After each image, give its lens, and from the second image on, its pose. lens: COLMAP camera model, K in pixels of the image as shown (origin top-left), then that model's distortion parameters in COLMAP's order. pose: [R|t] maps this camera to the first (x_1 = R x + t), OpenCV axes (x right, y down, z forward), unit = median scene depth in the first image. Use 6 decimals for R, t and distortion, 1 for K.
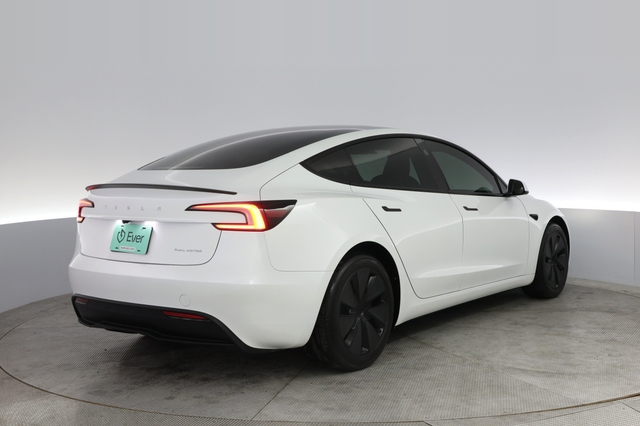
lens RADIAL K [[532.4, 0, 320.0], [0, 532.4, 213.0], [0, 0, 1]] dist [-0.000386, -0.000882]
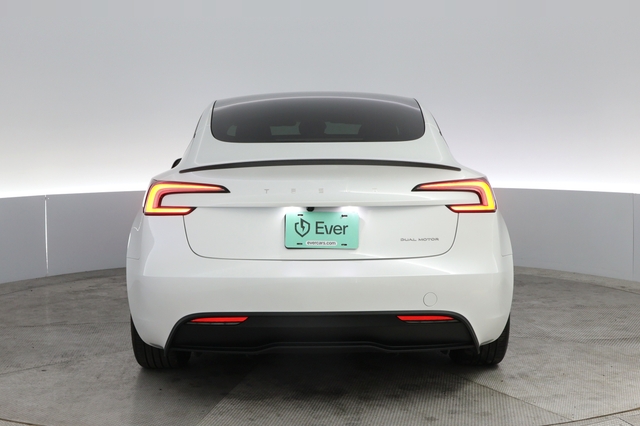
lens RADIAL K [[627.6, 0, 320.0], [0, 627.6, 213.0], [0, 0, 1]] dist [-0.002987, -0.011471]
pose [[0.915639, -0.043705, 0.399619, -0.736746], [0.034684, 0.998954, 0.029782, -0.004391], [-0.400503, -0.013409, 0.916197, 0.168177]]
